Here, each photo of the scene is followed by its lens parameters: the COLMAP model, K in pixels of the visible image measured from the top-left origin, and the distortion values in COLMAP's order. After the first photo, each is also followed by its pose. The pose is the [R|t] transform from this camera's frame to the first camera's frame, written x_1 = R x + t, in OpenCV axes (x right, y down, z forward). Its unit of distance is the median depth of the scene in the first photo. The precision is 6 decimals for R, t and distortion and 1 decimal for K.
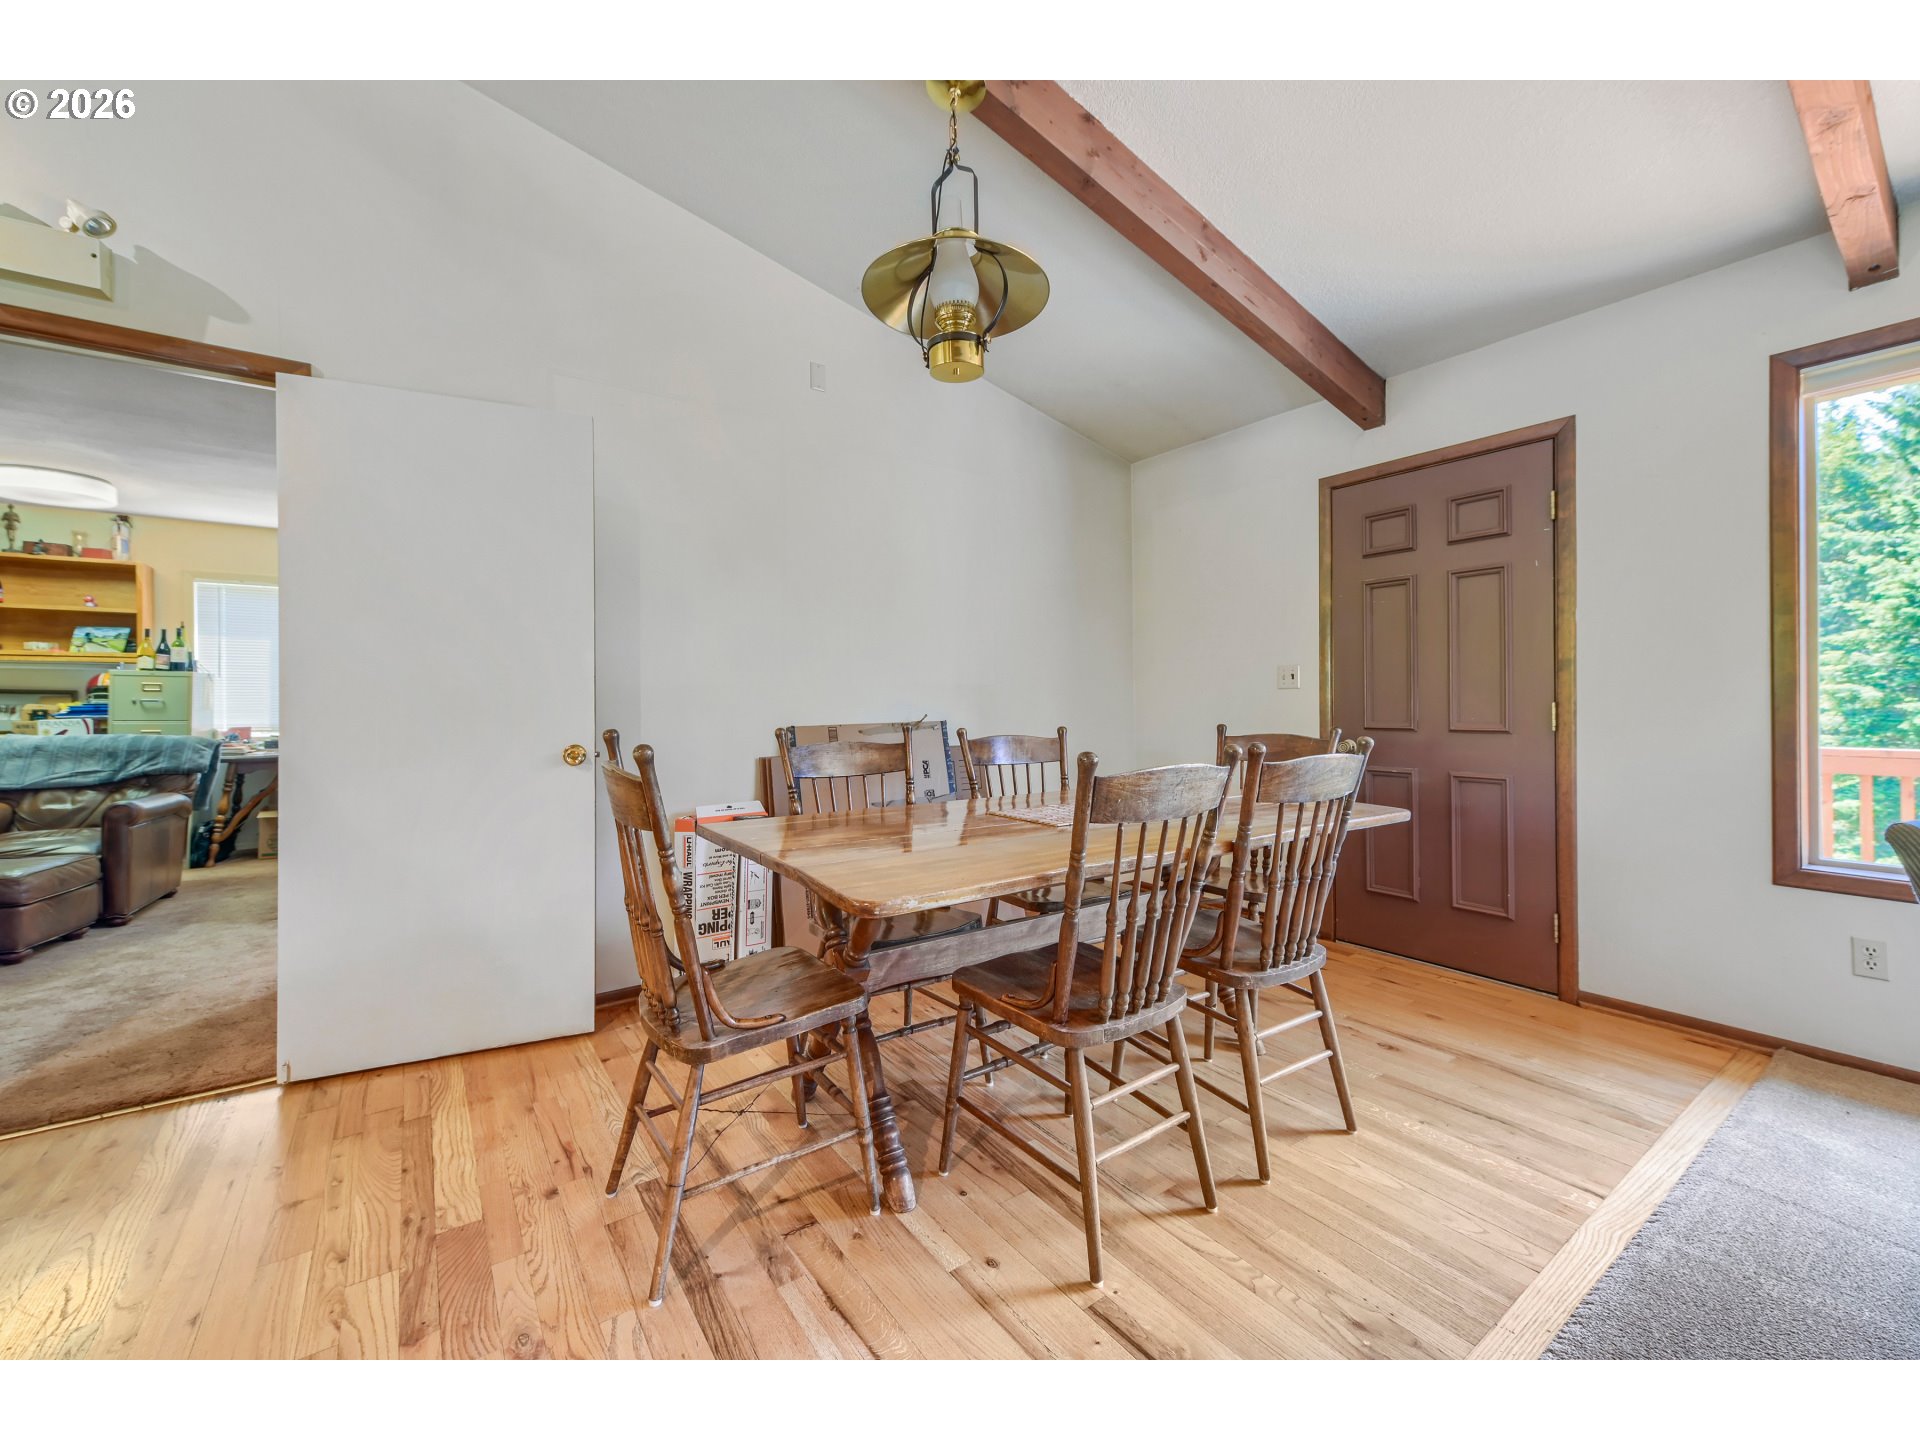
lens RADIAL K [[780.1, 0, 980.2], [0, 780.1, 726.4], [0, 0, 1]] dist [0.001017, -0.000149]
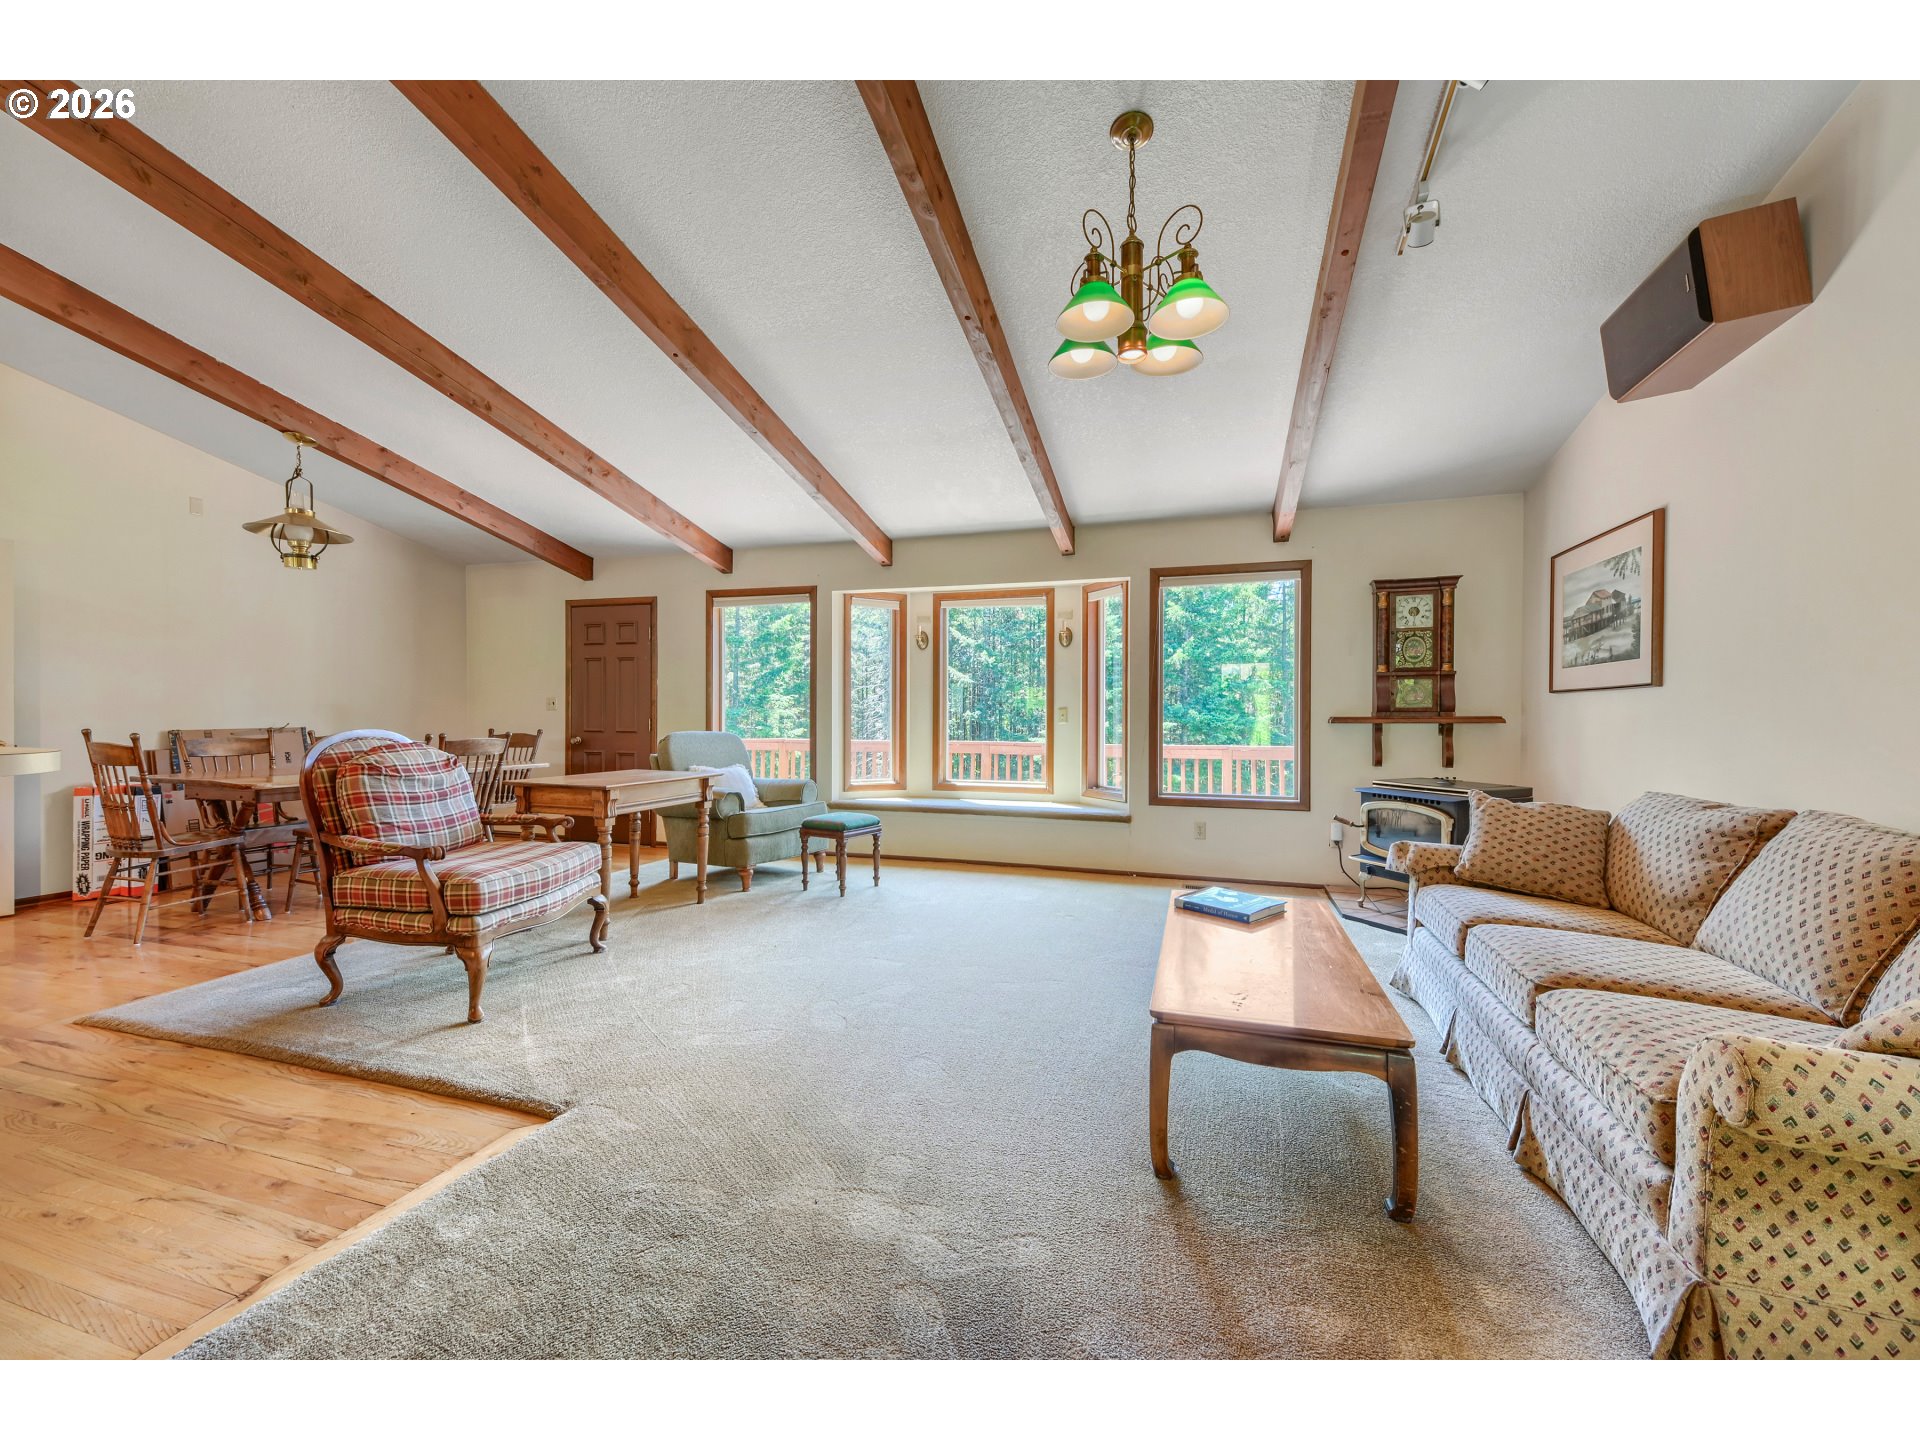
lens RADIAL K [[780.1, 0, 980.2], [0, 780.1, 726.4], [0, 0, 1]] dist [0.001017, -0.000149]
pose [[0.806134, 0.002724, 0.591727, 0.160168], [0.007935, 0.999850, -0.015412, 0.033137], [-0.591680, 0.017119, 0.805991, -1.426878]]
